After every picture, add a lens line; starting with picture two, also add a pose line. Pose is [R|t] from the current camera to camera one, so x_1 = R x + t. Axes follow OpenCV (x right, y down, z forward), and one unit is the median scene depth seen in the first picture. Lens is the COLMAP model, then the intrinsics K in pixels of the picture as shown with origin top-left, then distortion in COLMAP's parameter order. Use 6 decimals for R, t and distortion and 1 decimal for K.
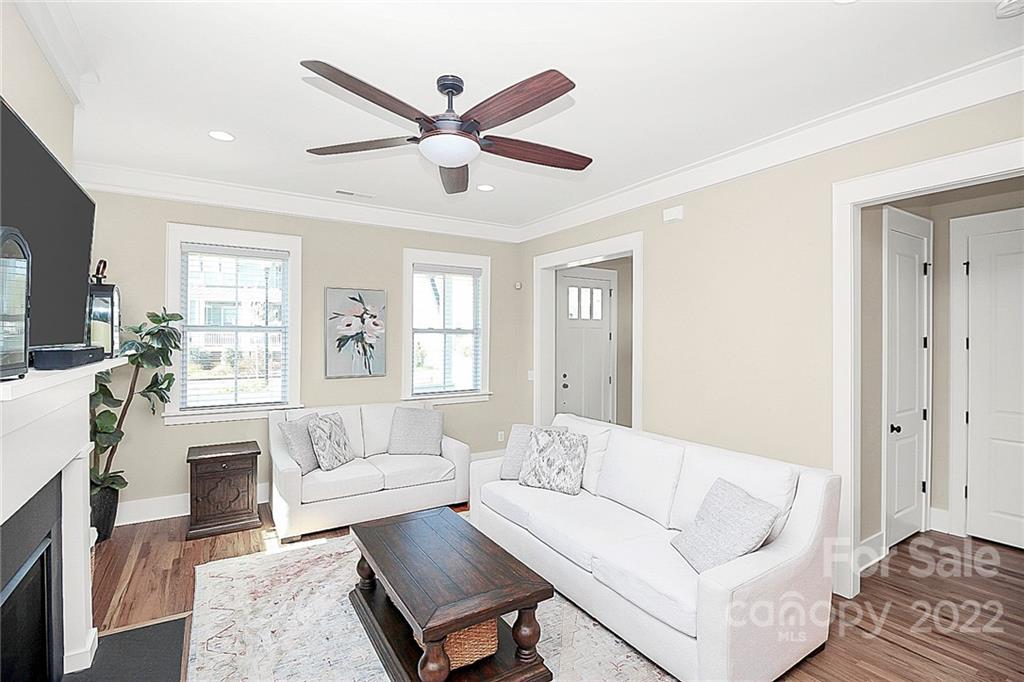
lens RADIAL K [[479.3, 0, 512.0], [0, 479.3, 341.0], [0, 0, 1]] dist [0.082297, 0.000029]
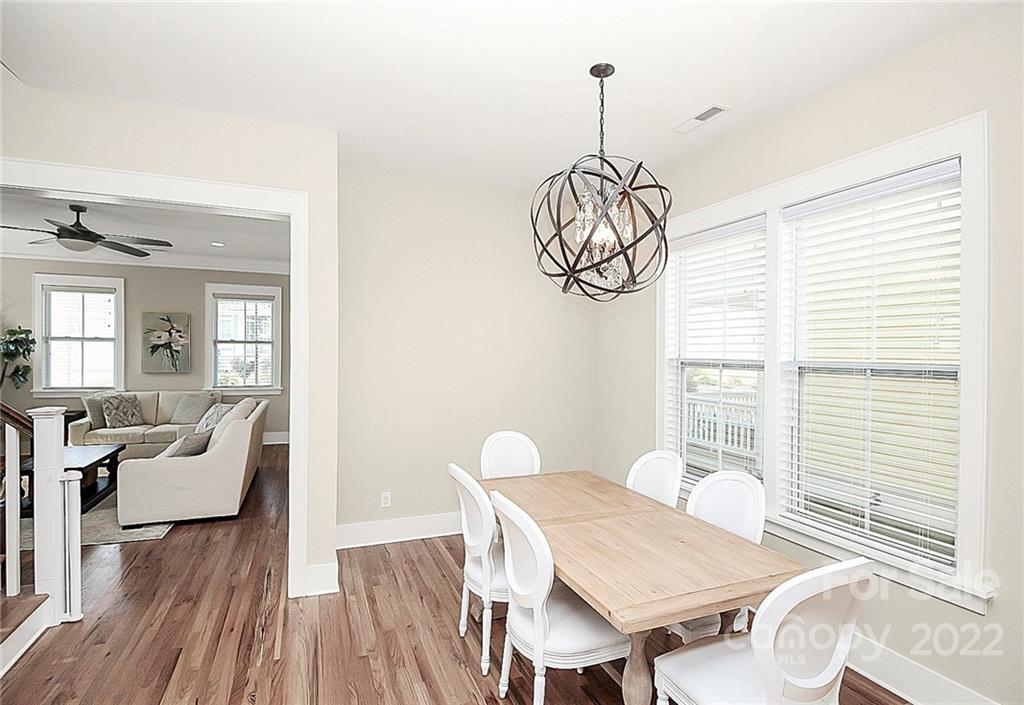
lens RADIAL K [[497.4, 0, 511.7], [0, 497.4, 358.3], [0, 0, 1]] dist [0.000902, 0.000201]
pose [[0.986241, 0.008650, -0.165090, 0.946956], [-0.008755, 0.999962, 0.000091, 0.020968], [0.165084, 0.001356, 0.986278, -0.304455]]
